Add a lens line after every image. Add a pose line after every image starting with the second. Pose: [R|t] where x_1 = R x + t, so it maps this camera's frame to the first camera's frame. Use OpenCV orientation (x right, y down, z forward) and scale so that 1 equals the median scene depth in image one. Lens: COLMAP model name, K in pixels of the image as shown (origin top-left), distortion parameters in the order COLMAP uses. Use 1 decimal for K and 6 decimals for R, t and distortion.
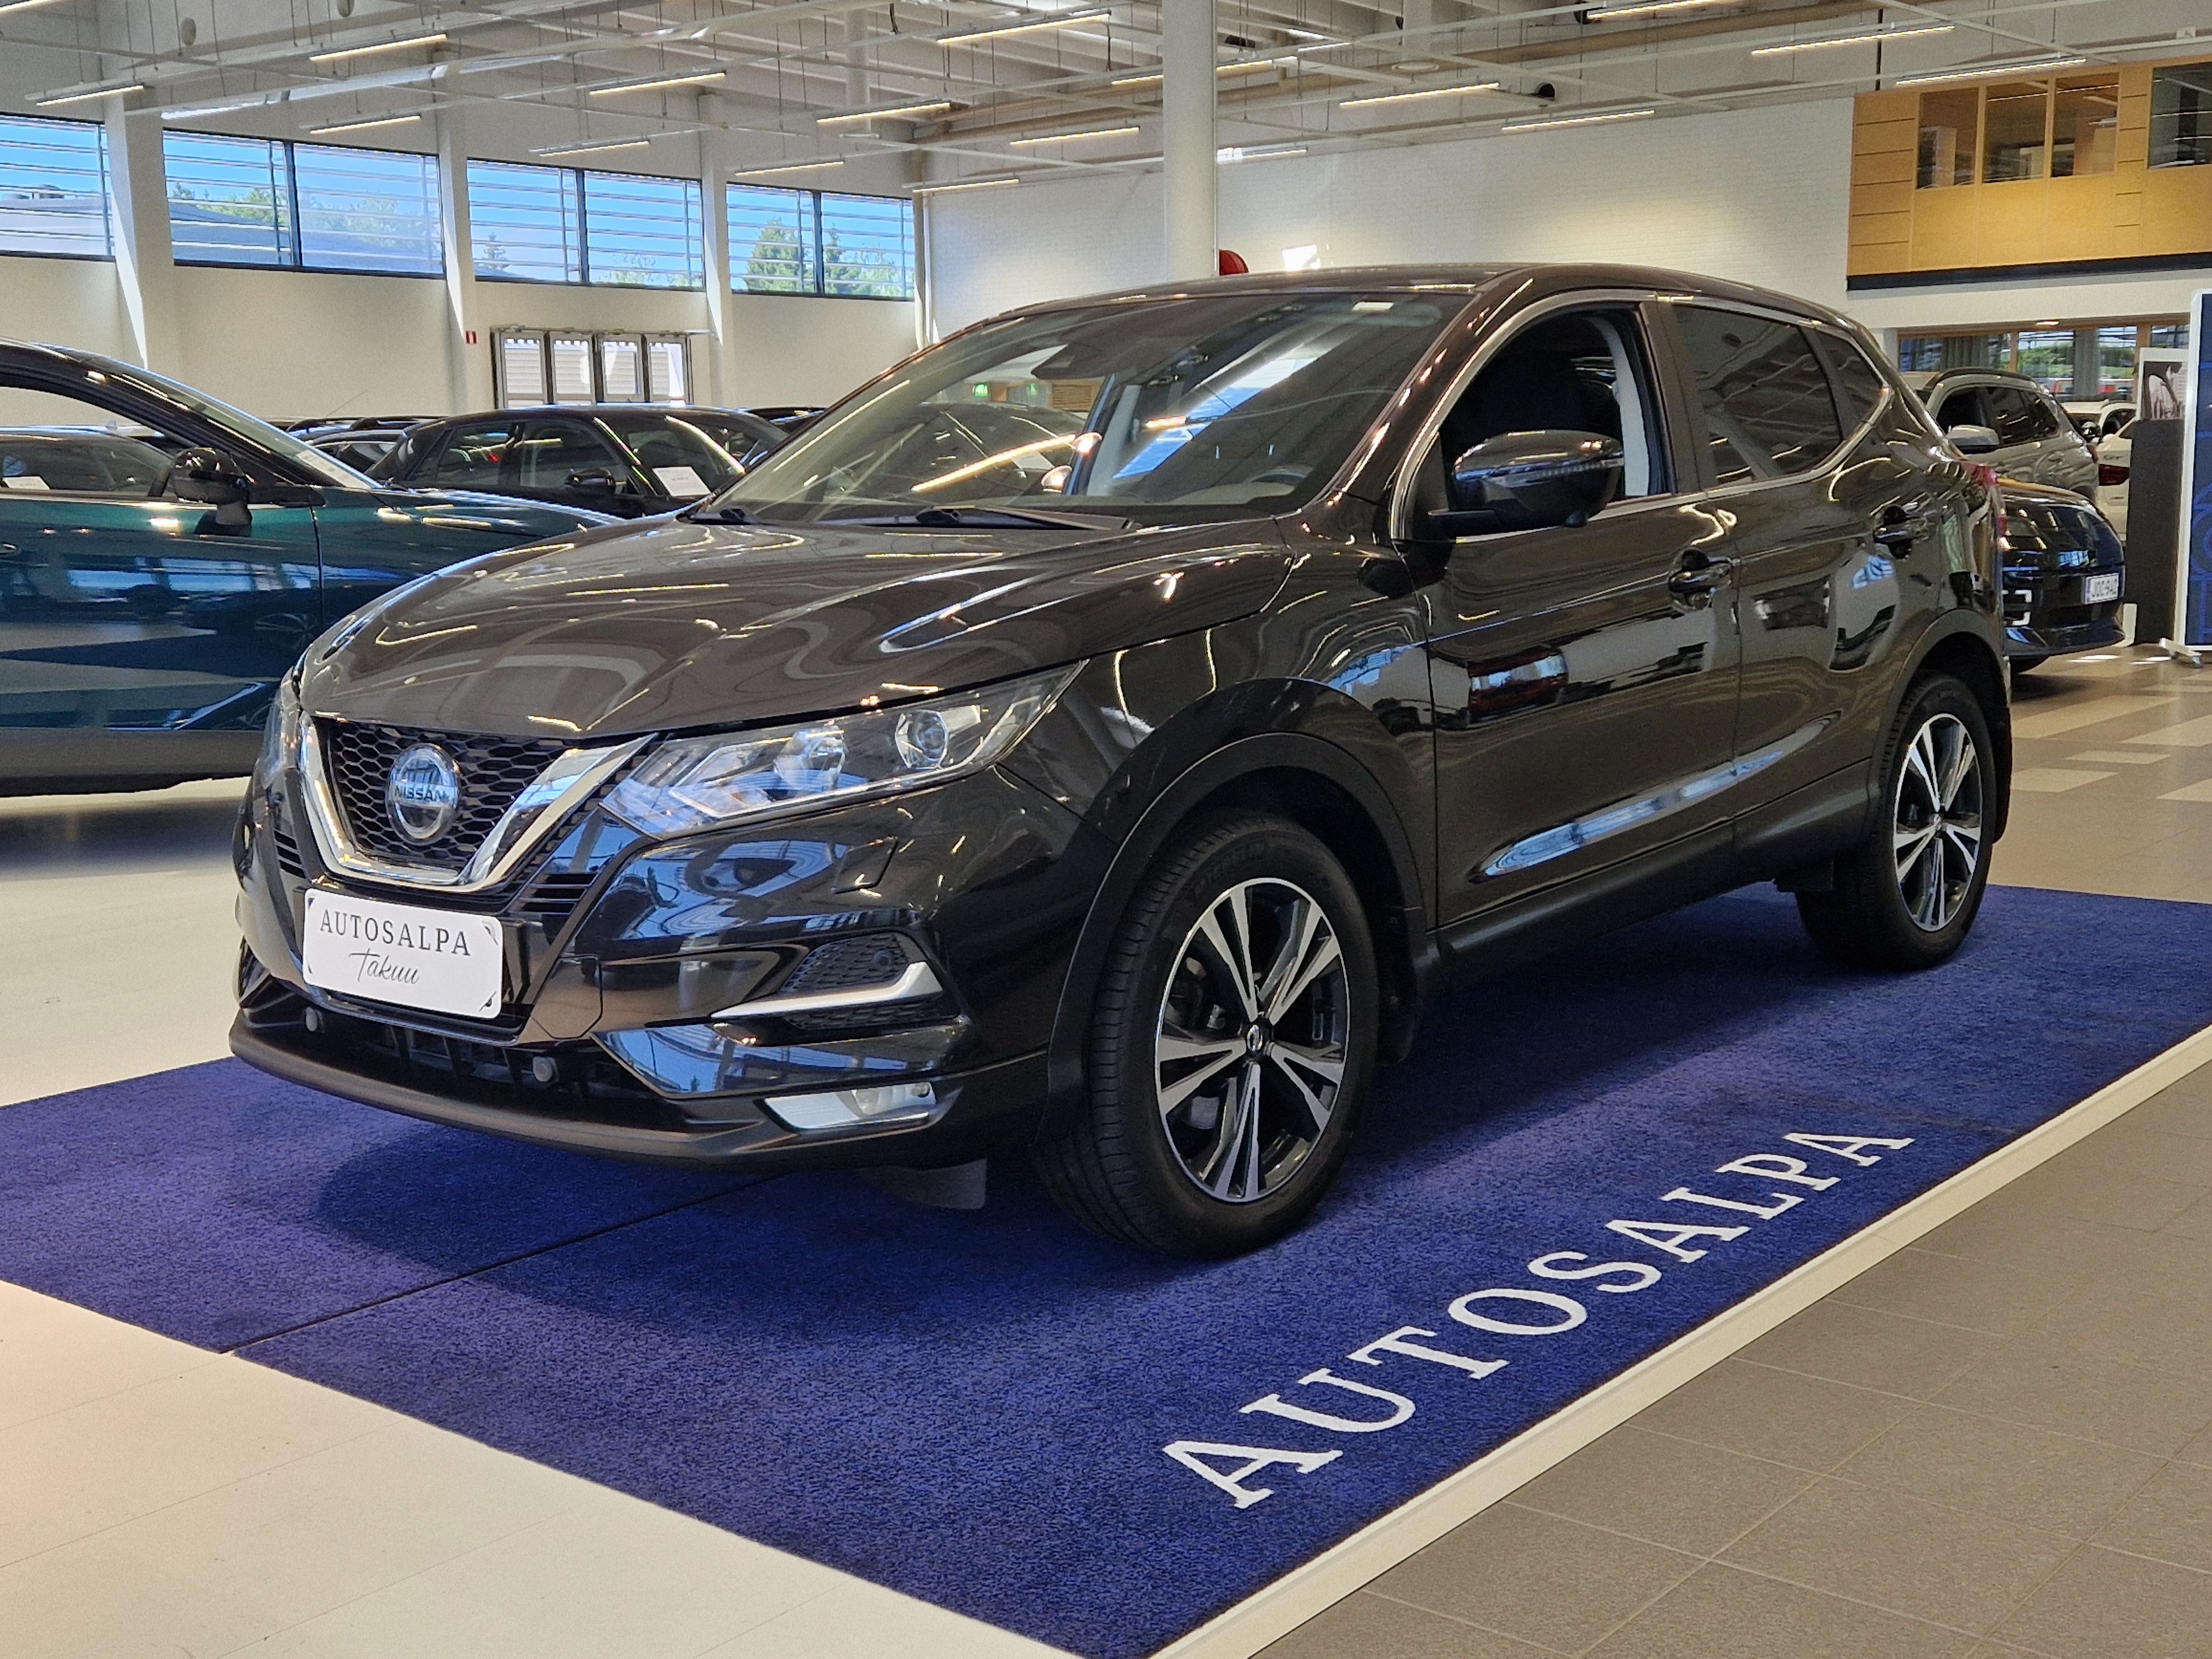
lens RADIAL K [[2151.3, 0, 1106.0], [0, 2151.3, 829.5], [0, 0, 1]] dist [0.084019, 0.008782]
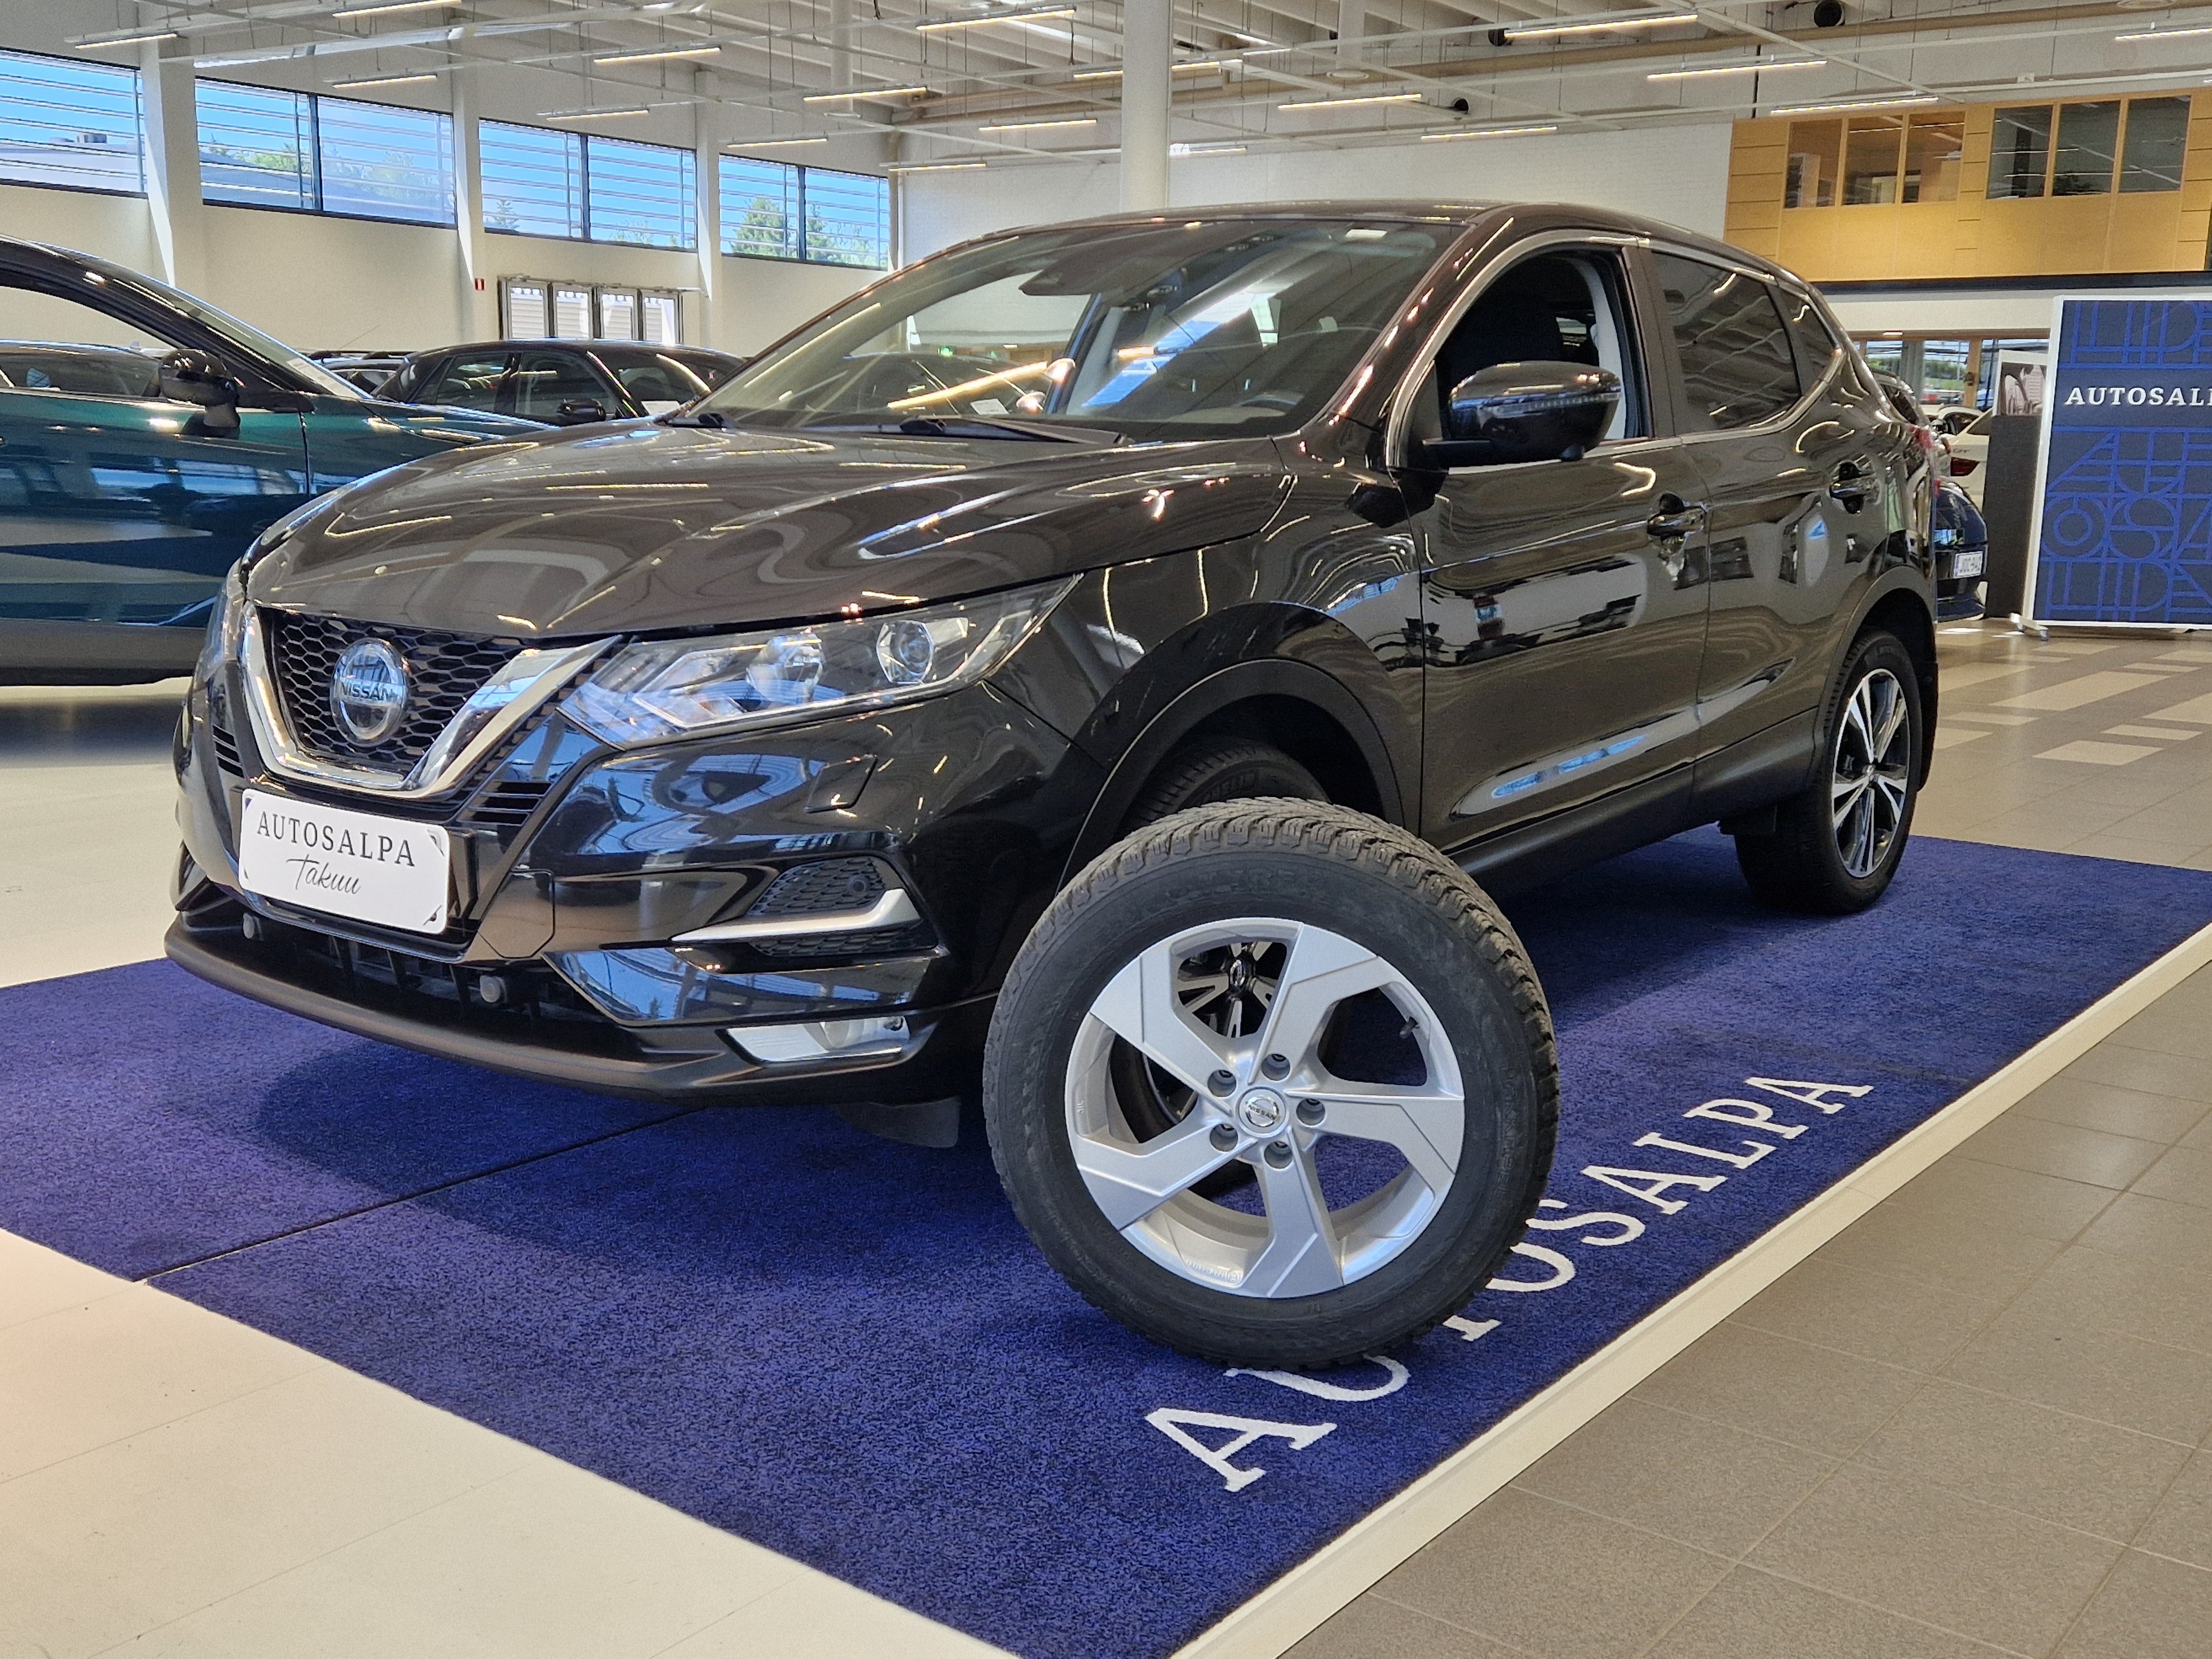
lens RADIAL K [[1841.4, 0, 1106.0], [0, 1841.4, 829.5], [0, 0, 1]] dist [0.071135, -0.001503]
pose [[0.998738, 0.031484, 0.039124, -0.025136], [-0.033008, 0.998696, 0.038956, 0.001276], [-0.037846, -0.040199, 0.998475, 0.176173]]
